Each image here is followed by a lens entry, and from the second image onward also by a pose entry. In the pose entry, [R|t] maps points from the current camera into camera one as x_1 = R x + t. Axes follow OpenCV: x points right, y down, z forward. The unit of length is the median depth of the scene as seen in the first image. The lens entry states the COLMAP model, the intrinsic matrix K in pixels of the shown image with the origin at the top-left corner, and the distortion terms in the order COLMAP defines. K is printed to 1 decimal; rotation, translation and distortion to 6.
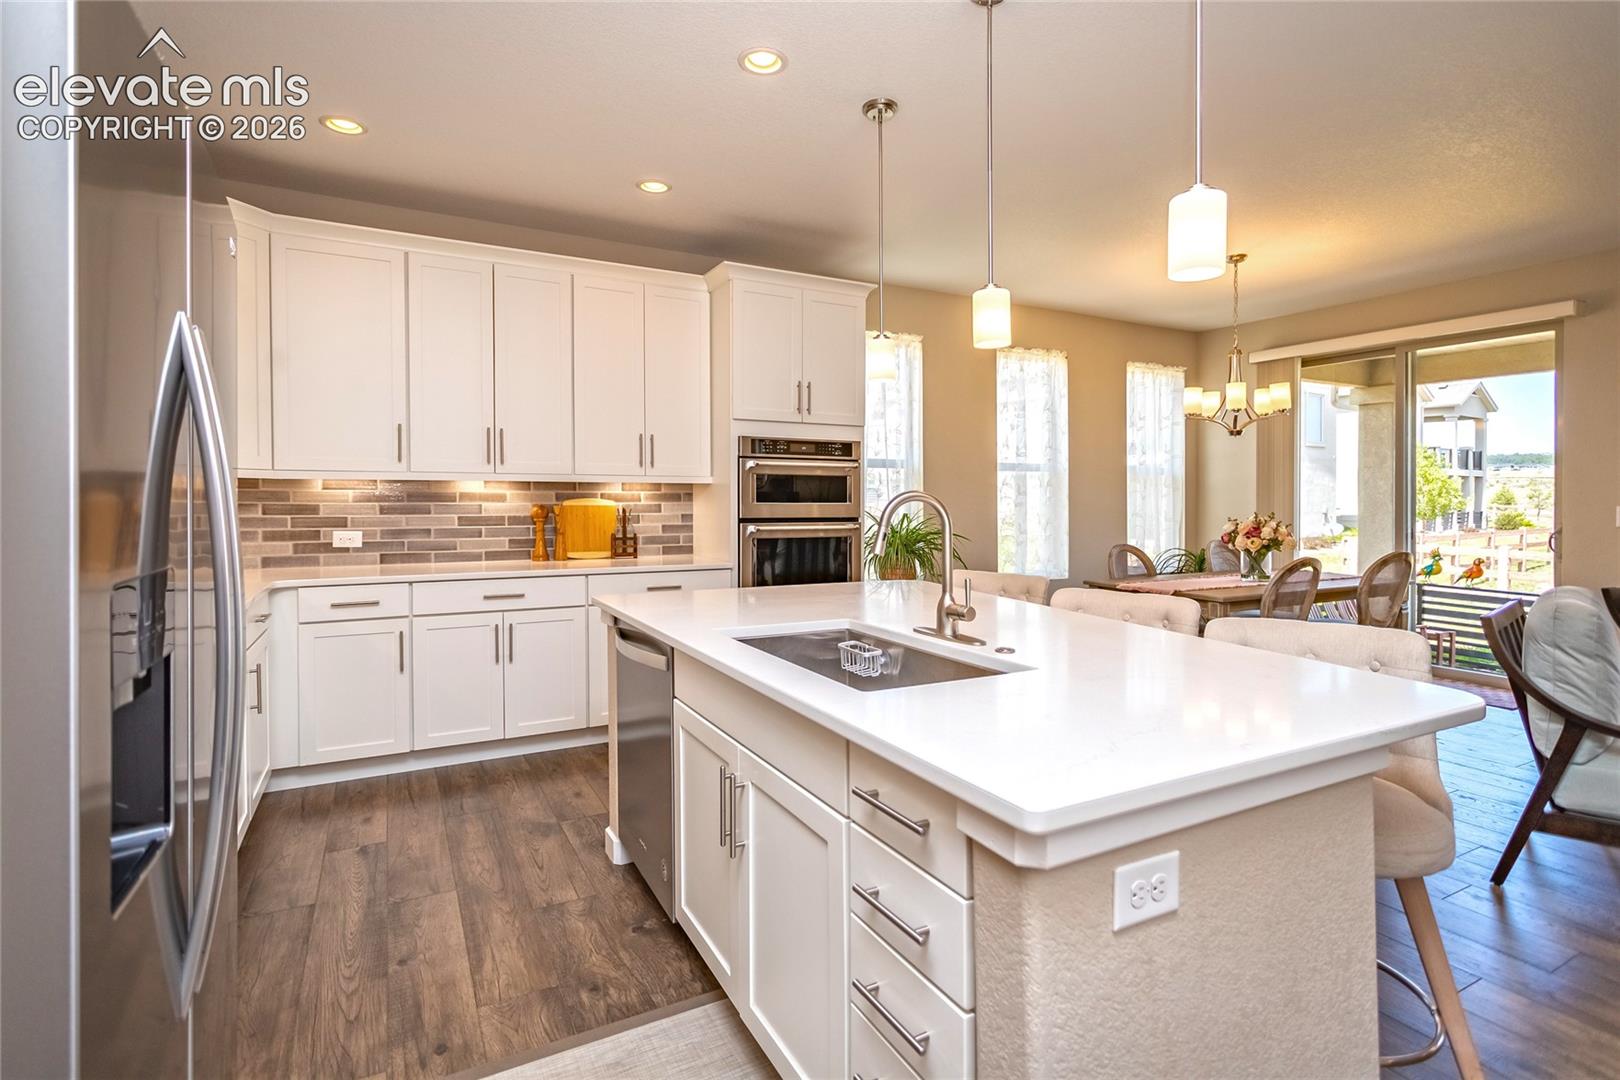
lens RADIAL K [[786.1, 0, 775.4], [0, 786.1, 504.3], [0, 0, 1]] dist [-0.000605, 0.000479]
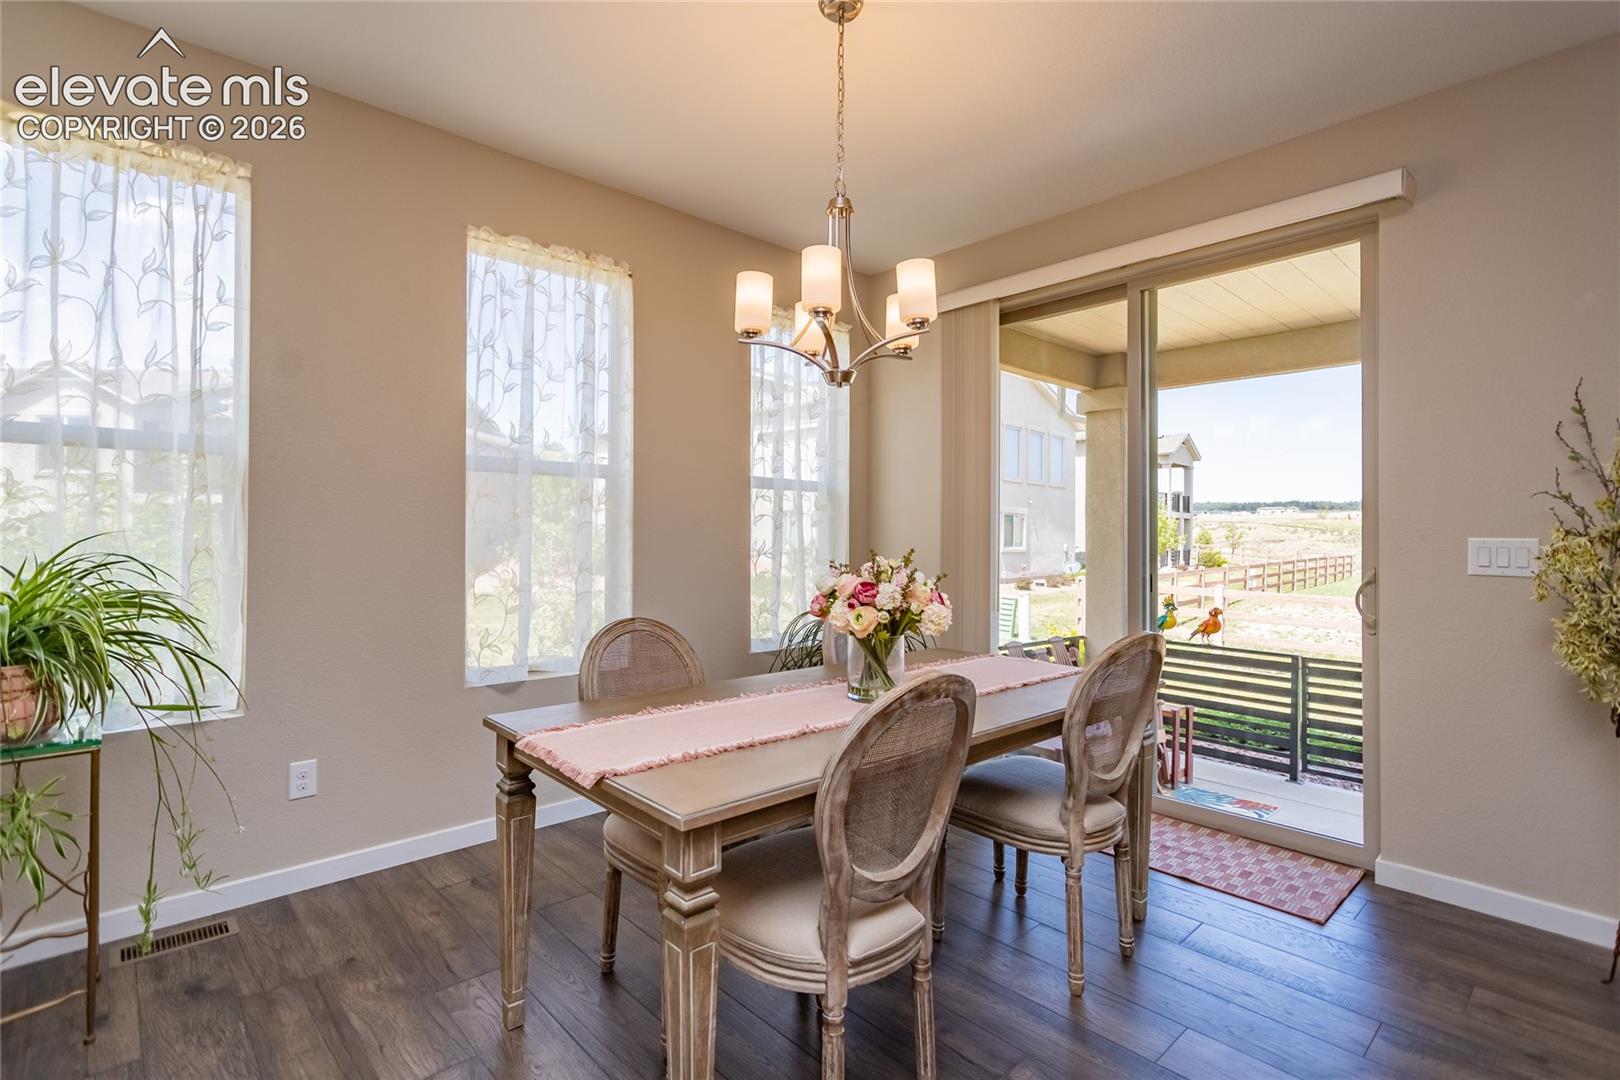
lens RADIAL K [[786.1, 0, 794.2], [0, 786.1, 528.7], [0, 0, 1]] dist [-0.000605, 0.000479]
pose [[0.963320, 0.006603, 0.268273, 0.261365], [-0.001548, 0.999817, -0.019047, 0.003873], [-0.268350, 0.017933, 0.963155, 0.335952]]
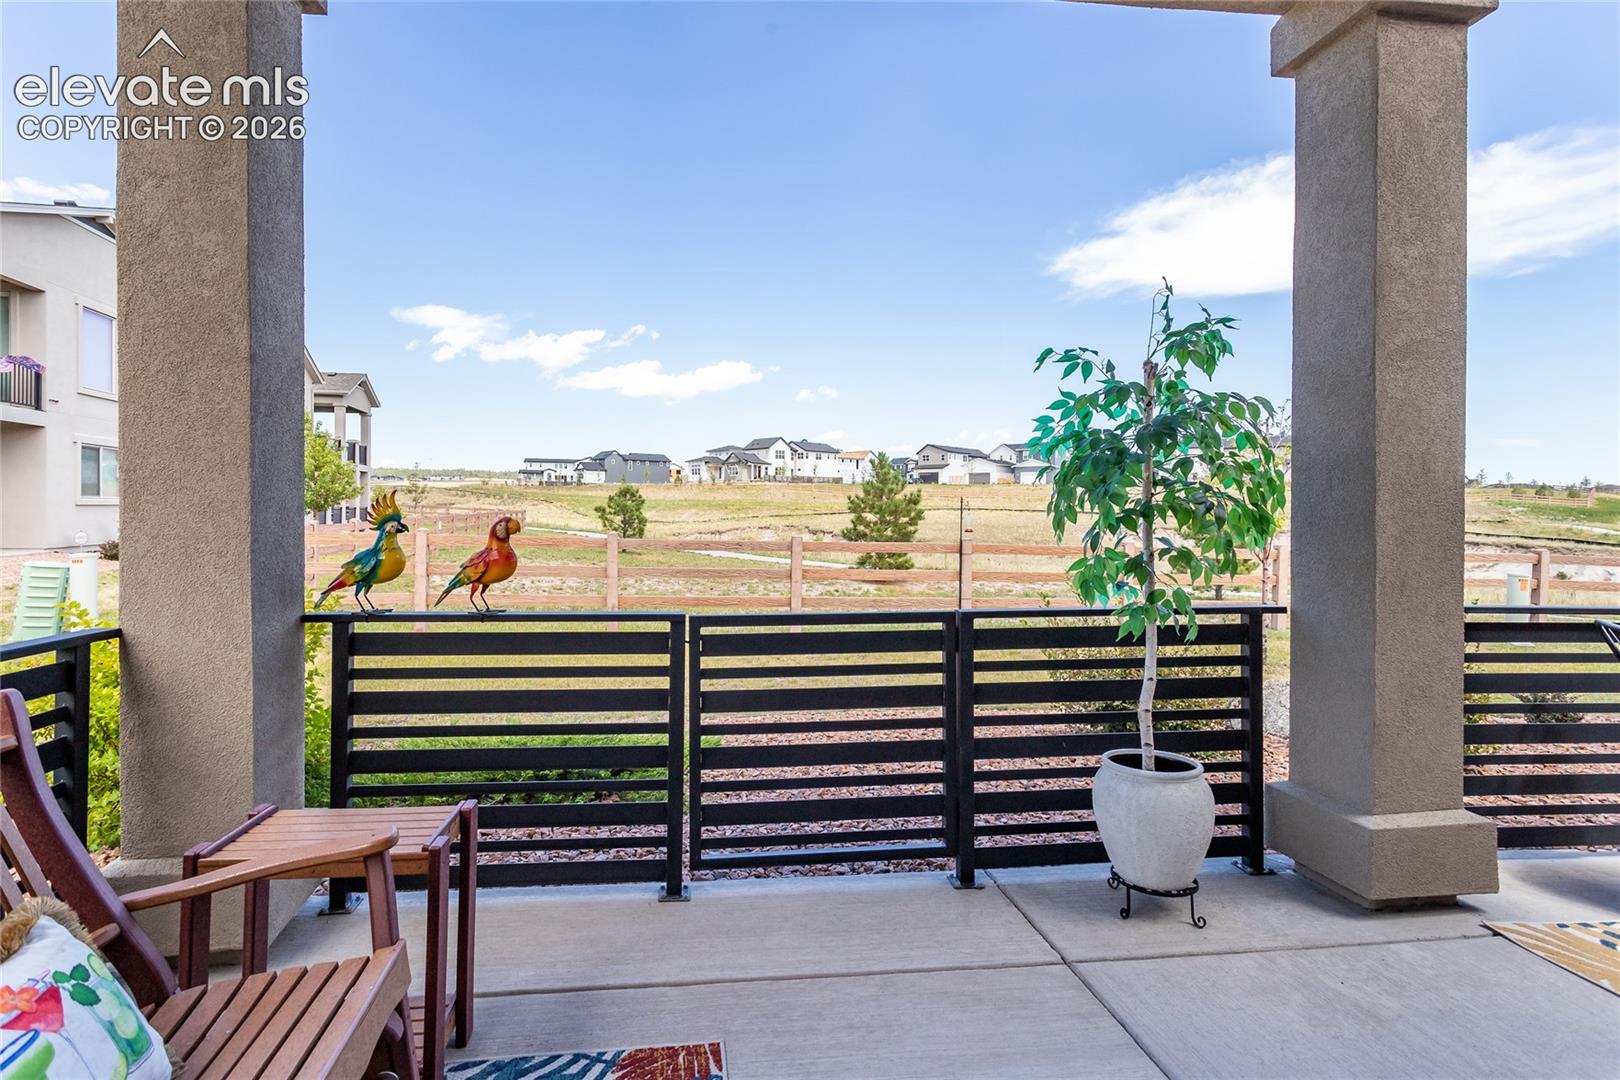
lens RADIAL K [[786.1, 0, 793.3], [0, 786.1, 523.5], [0, 0, 1]] dist [-0.000605, 0.000479]
pose [[0.324591, -0.013179, 0.945763, 0.606249], [-0.001083, 0.999897, 0.014305, 0.063143], [-0.945854, -0.005668, 0.324543, 0.756734]]
